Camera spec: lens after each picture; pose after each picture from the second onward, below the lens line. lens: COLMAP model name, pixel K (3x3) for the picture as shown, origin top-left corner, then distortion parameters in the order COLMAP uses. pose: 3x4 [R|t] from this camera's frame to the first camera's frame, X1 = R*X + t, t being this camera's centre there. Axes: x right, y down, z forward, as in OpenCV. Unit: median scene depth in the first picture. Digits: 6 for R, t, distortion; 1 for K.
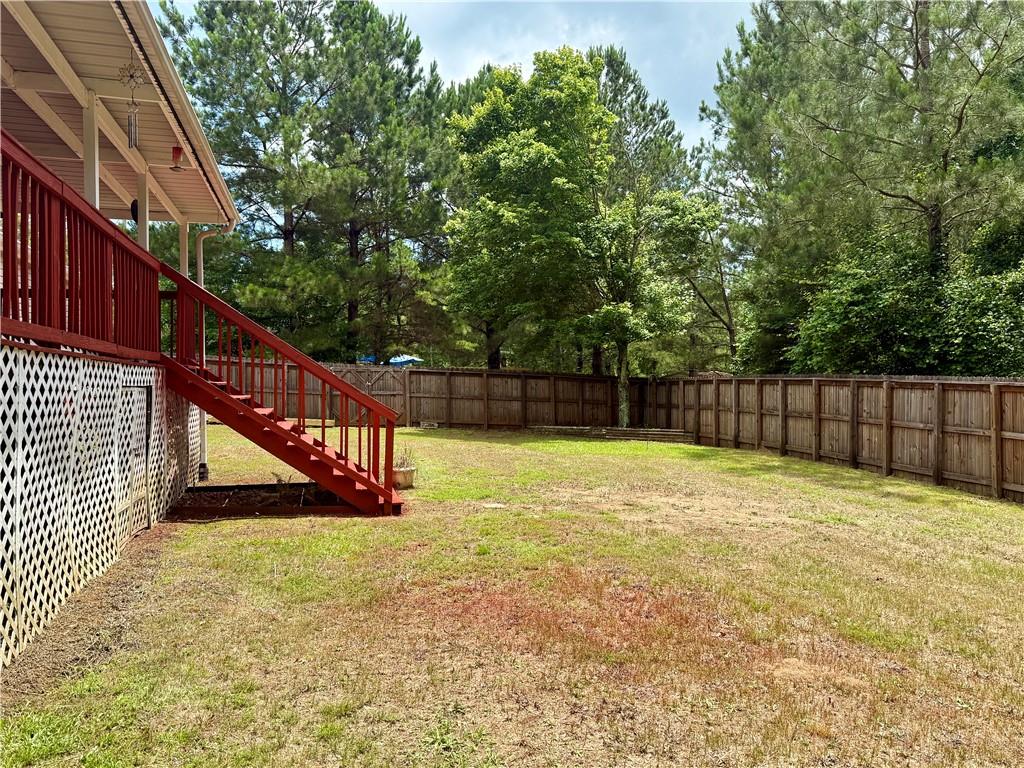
lens RADIAL K [[833.1, 0, 510.9], [0, 833.1, 385.1], [0, 0, 1]] dist [0.055122, -0.017587]
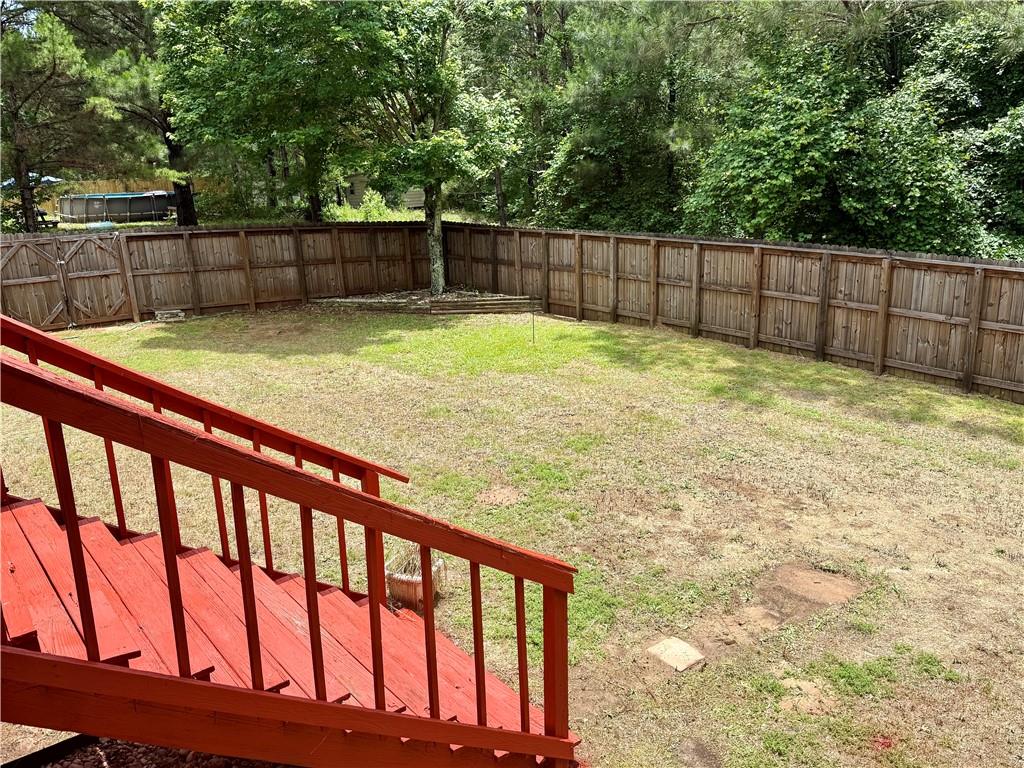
lens RADIAL K [[833.1, 0, 512.9], [0, 833.1, 384.0], [0, 0, 1]] dist [0.055122, -0.017587]
pose [[0.902782, -0.138847, 0.407071, -0.141787], [0.031196, 0.965105, 0.260000, -0.072064], [-0.428966, -0.222024, 0.875610, 0.285427]]
